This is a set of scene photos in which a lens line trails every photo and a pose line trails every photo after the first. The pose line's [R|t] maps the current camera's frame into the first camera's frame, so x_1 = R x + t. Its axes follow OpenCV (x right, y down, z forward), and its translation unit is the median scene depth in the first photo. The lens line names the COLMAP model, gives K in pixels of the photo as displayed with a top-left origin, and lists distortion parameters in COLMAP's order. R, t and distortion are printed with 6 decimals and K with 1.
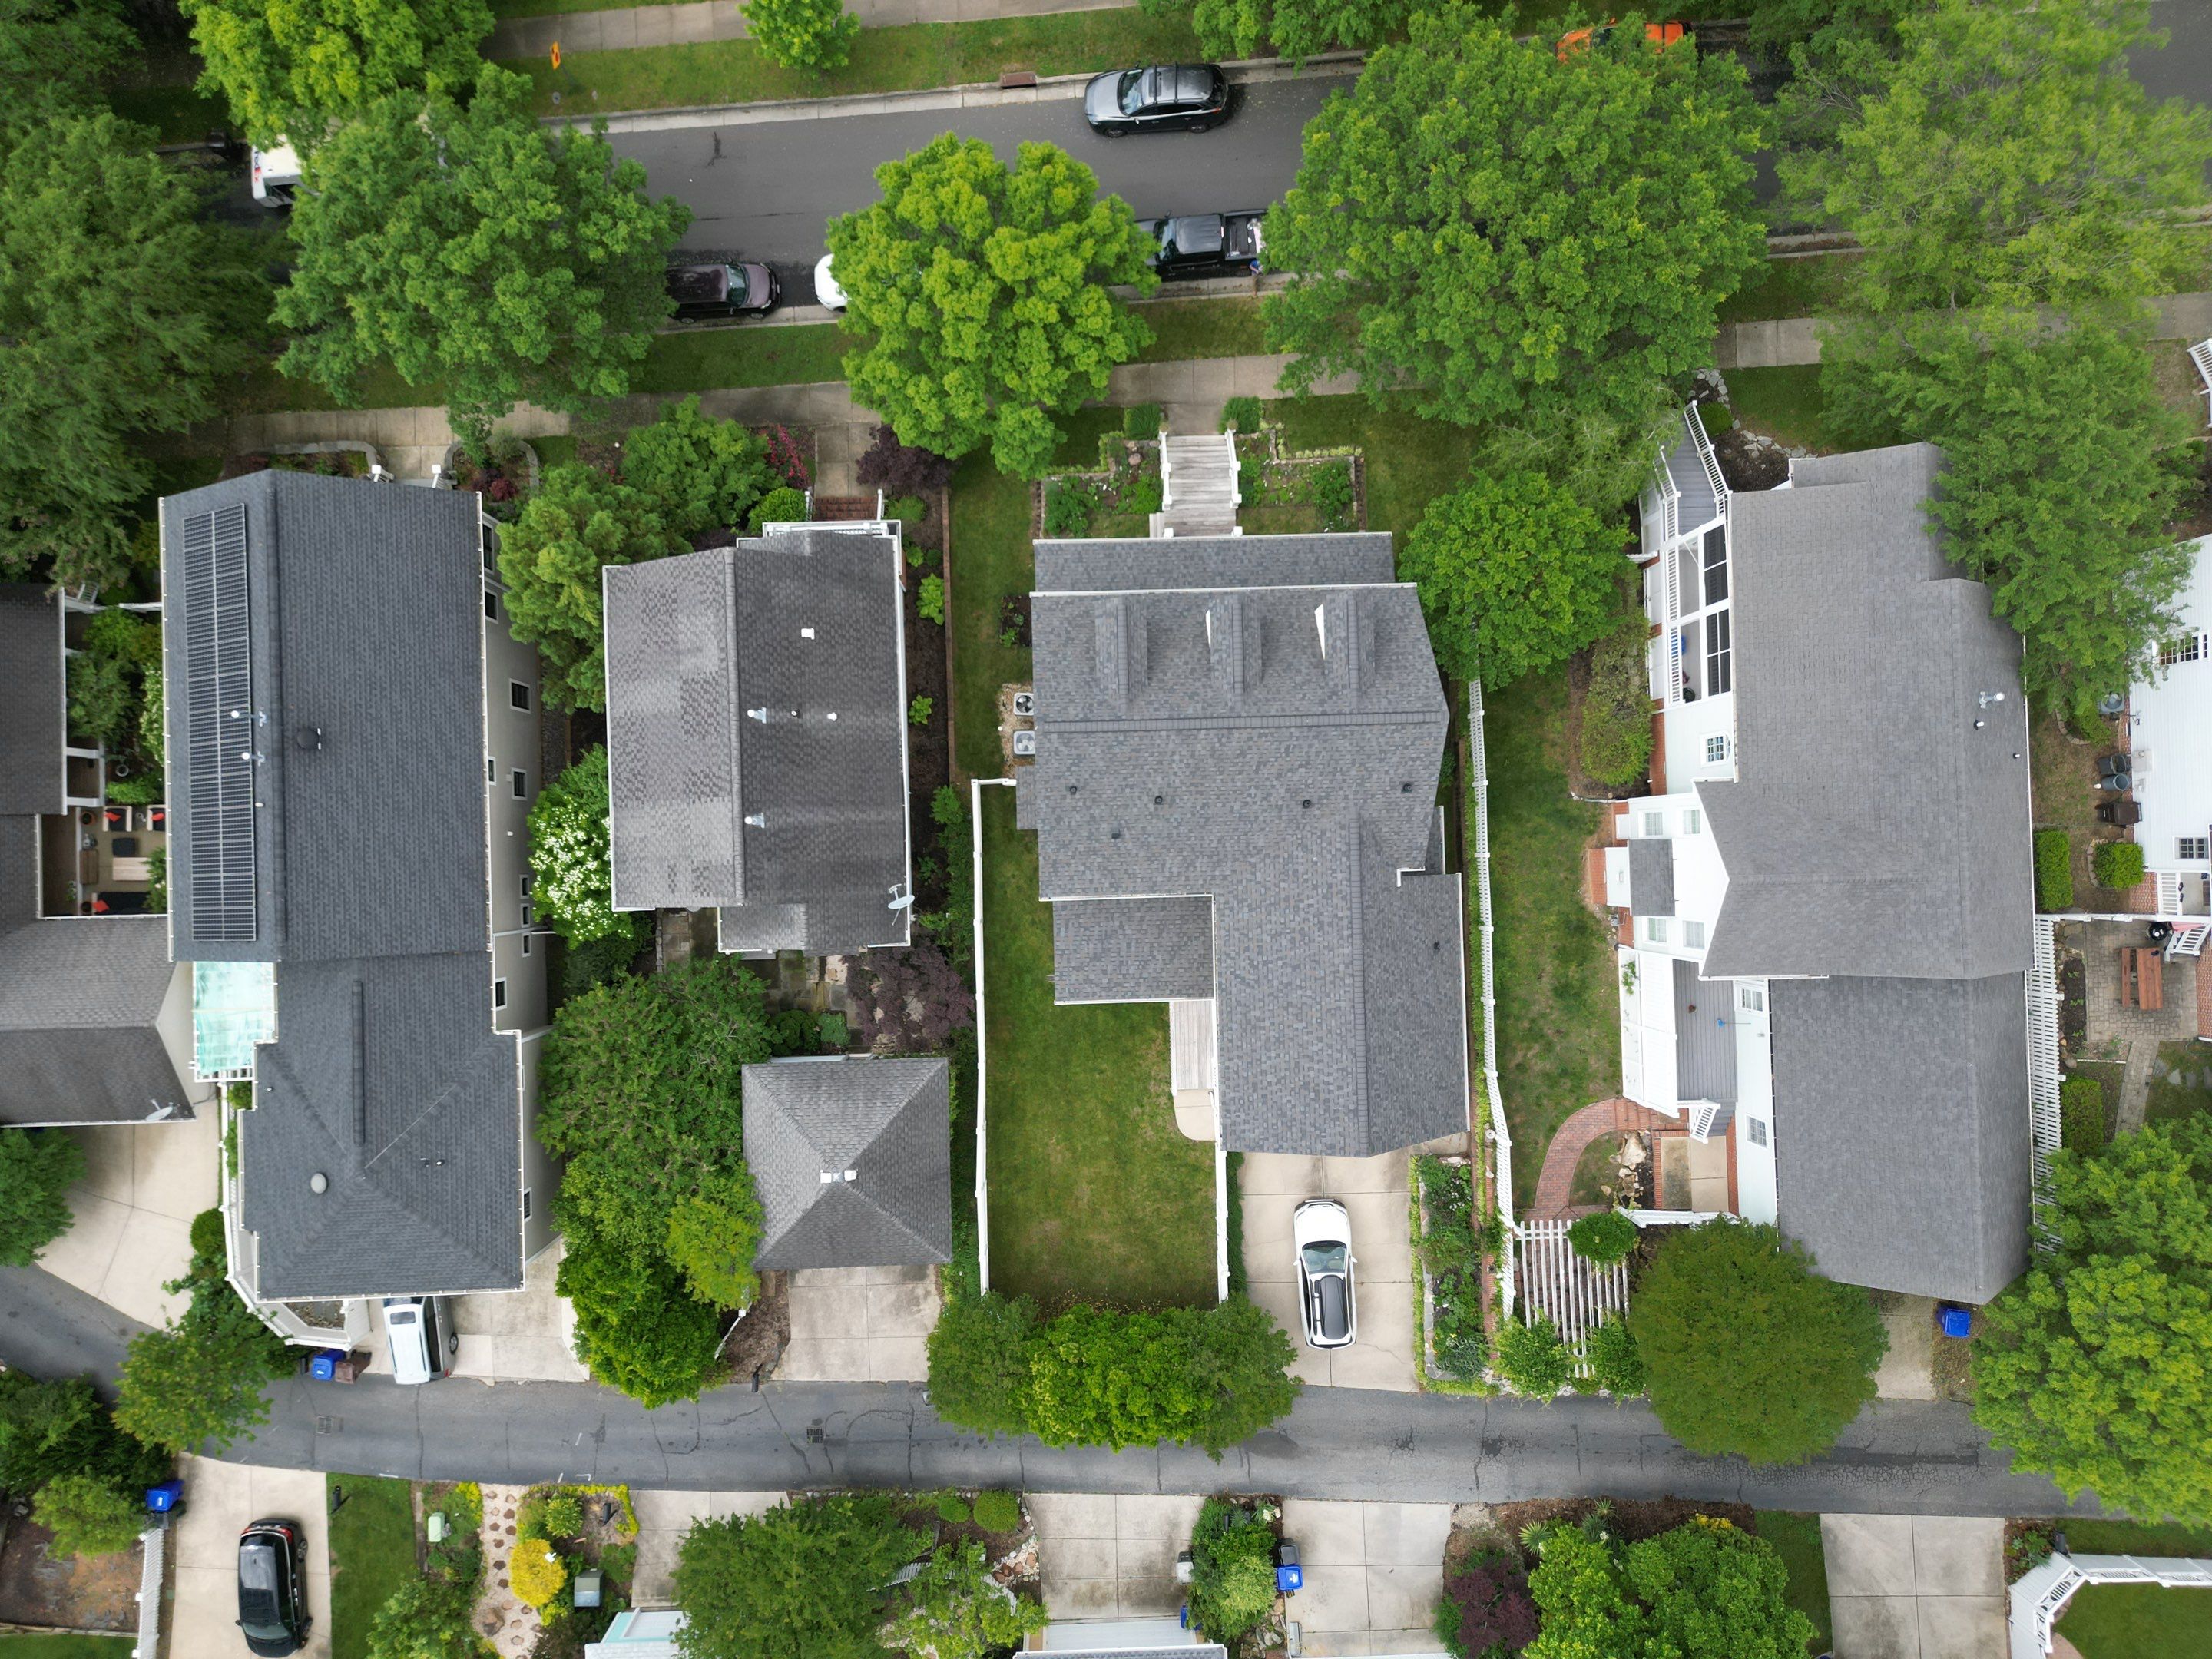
lens RADIAL K [[1547.8, 0, 1095.4], [0, 1547.8, 827.5], [0, 0, 1]] dist [0.067426, -0.057771]
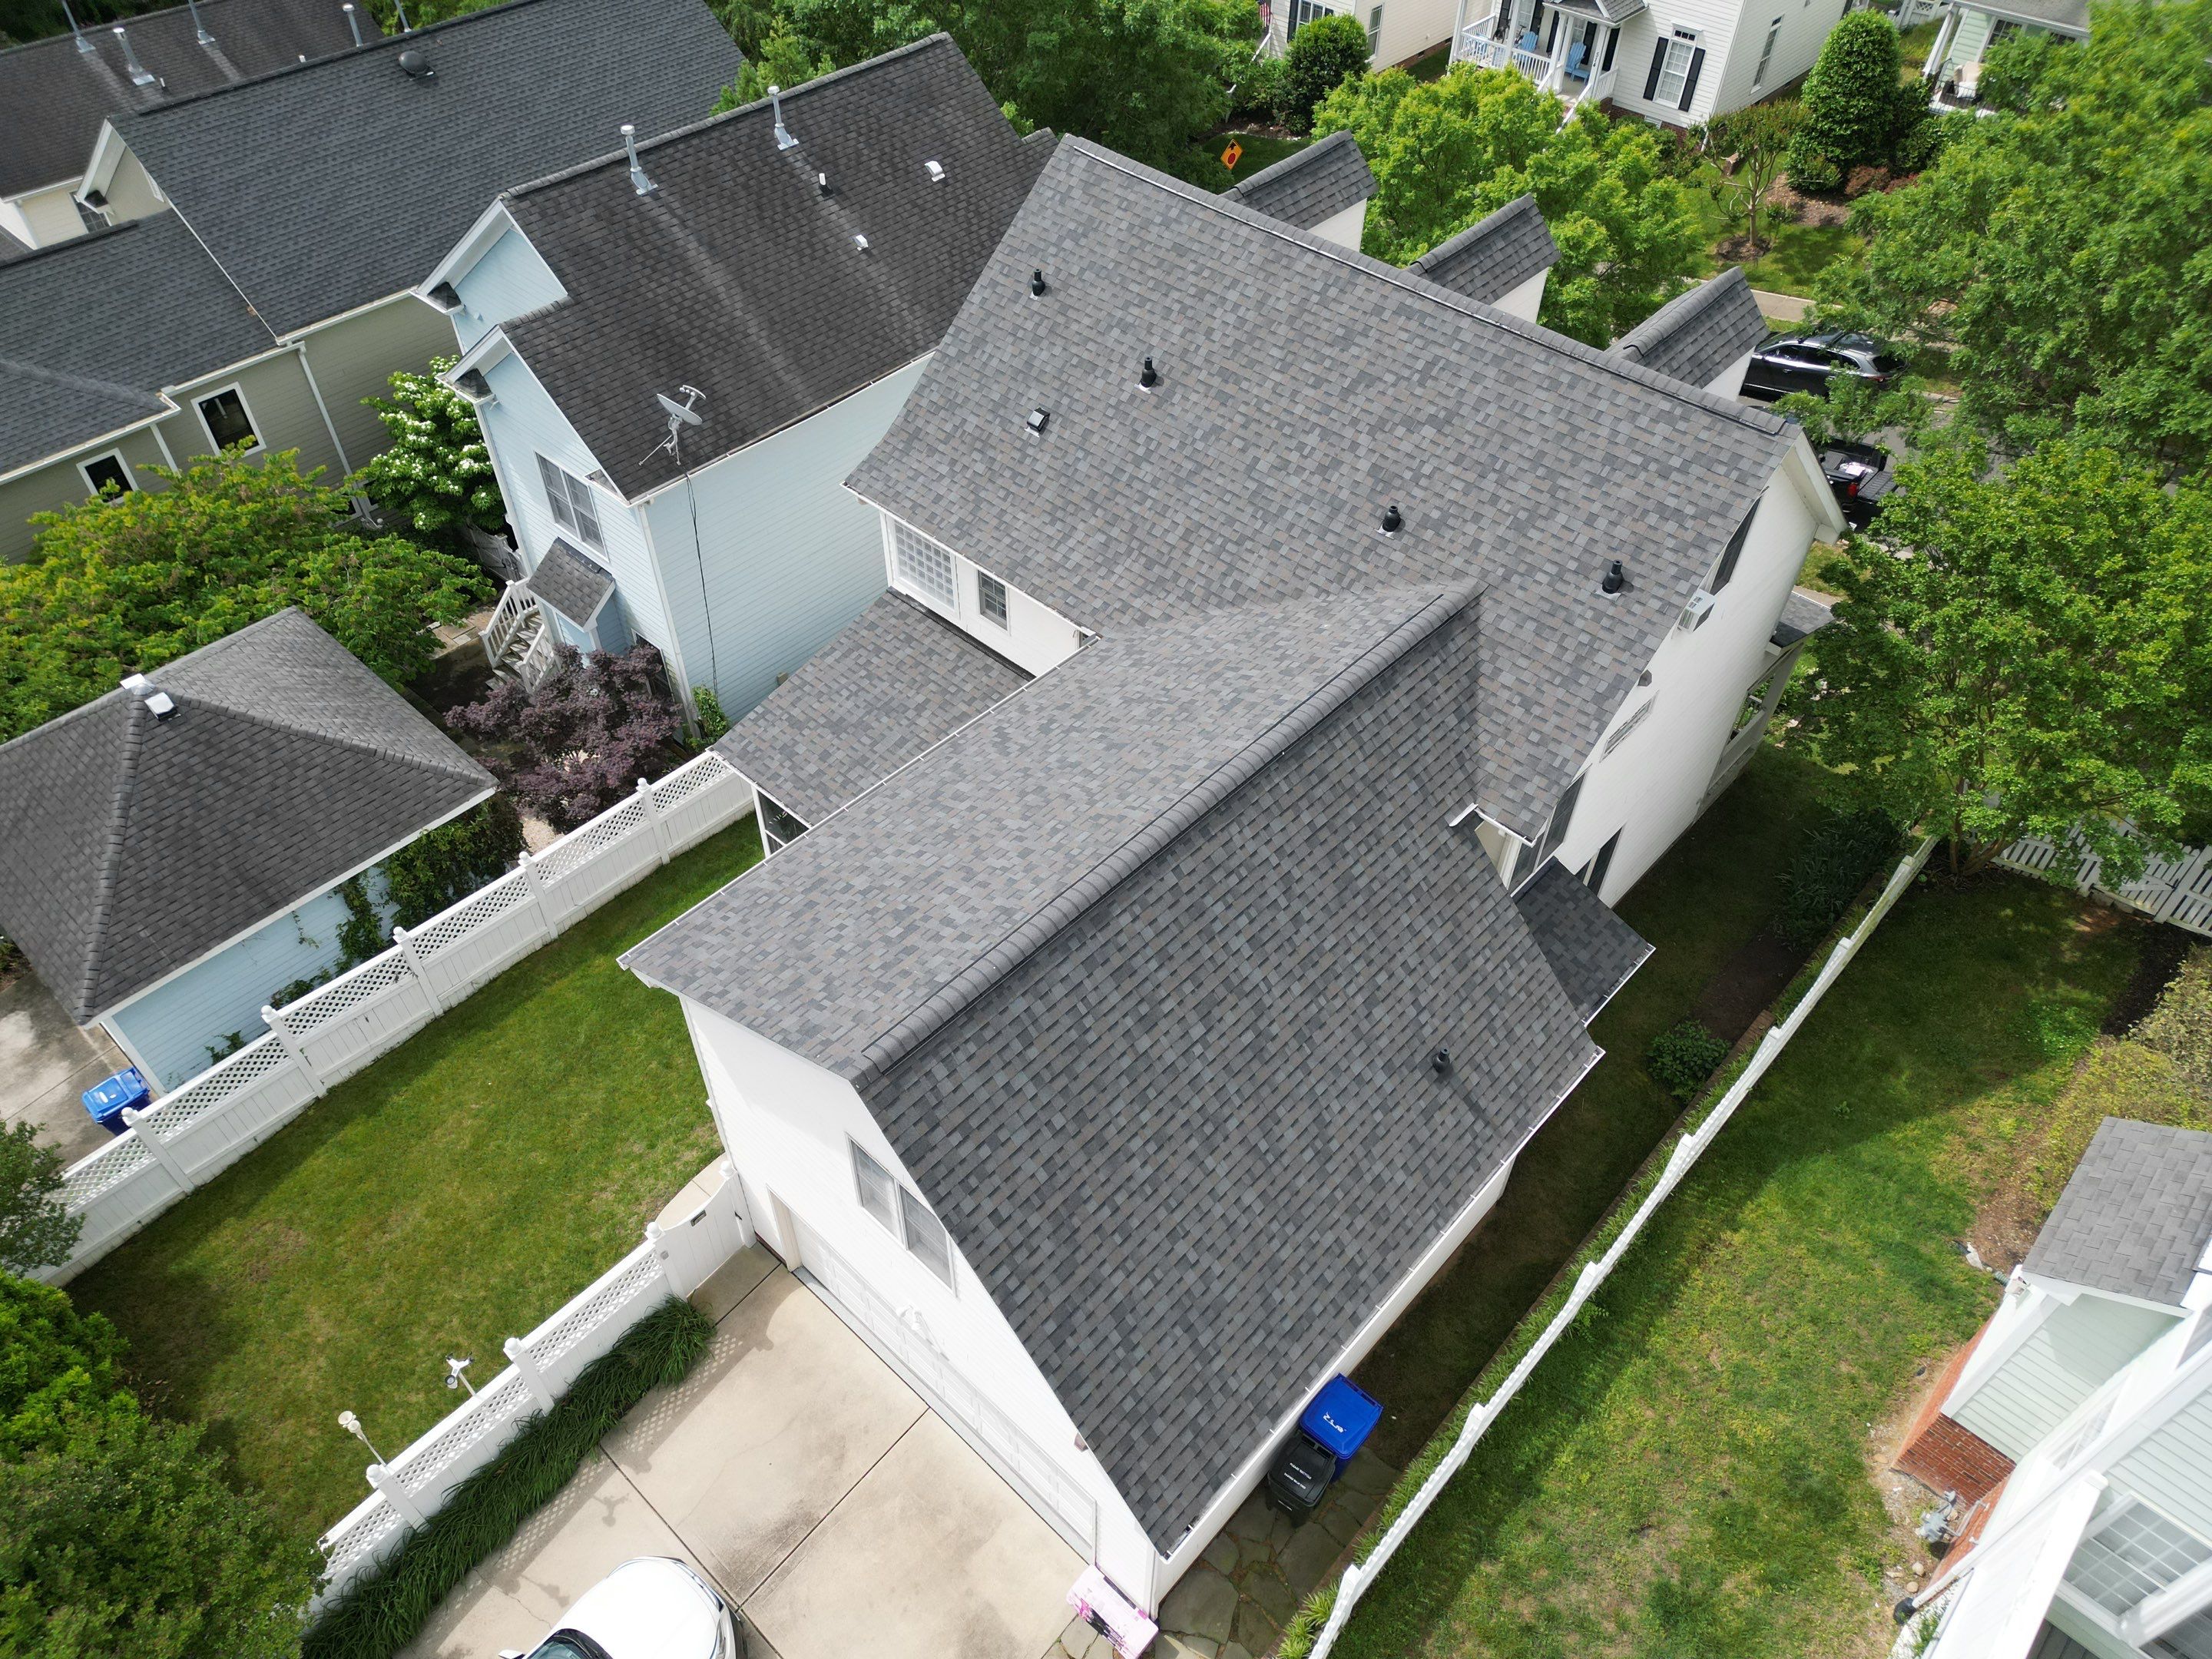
lens RADIAL K [[1547.8, 0, 1105.0], [0, 1547.8, 831.3], [0, 0, 1]] dist [0.067426, -0.057771]
pose [[0.716355, 0.494377, -0.492368, 0.327007], [-0.697505, 0.525572, -0.487095, 0.291054], [0.017966, 0.692362, 0.721326, 0.718464]]
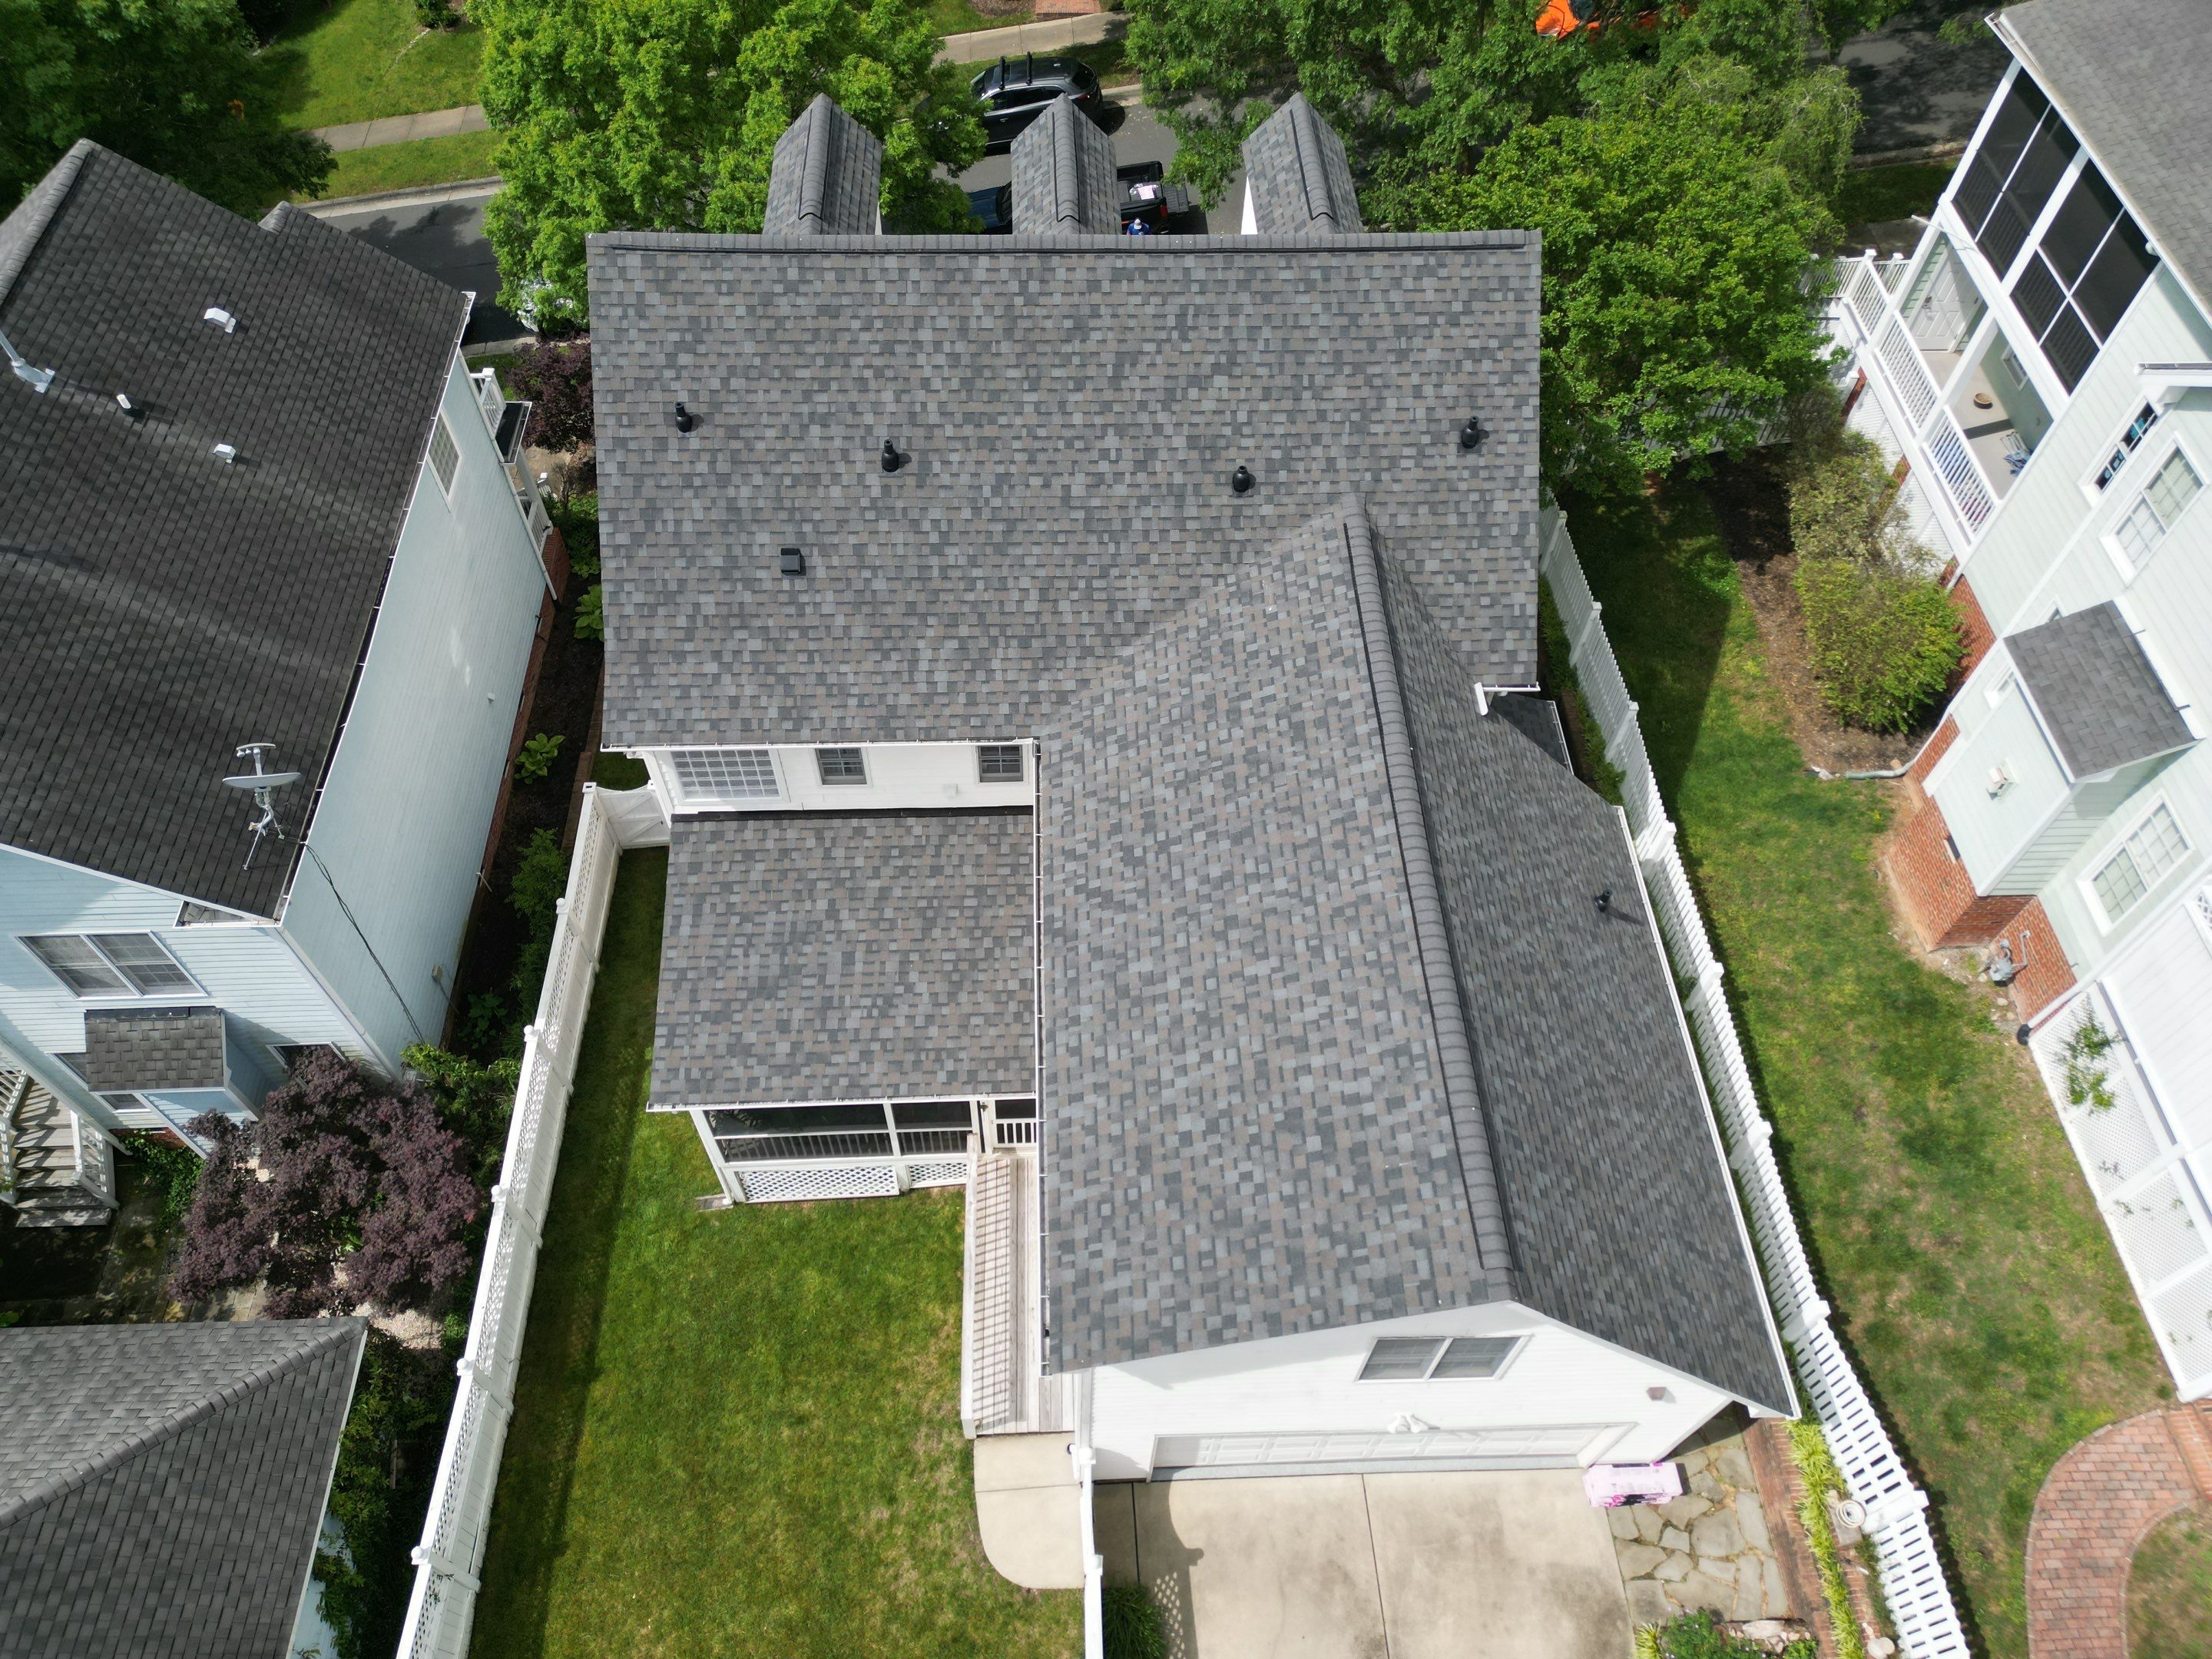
lens RADIAL K [[1547.8, 0, 1107.0], [0, 1547.8, 830.5], [0, 0, 1]] dist [0.067426, -0.057771]
pose [[0.999925, -0.011546, 0.003977, 0.093588], [0.011770, 0.824368, -0.565931, 0.296305], [0.003256, 0.565936, 0.824443, 0.678512]]
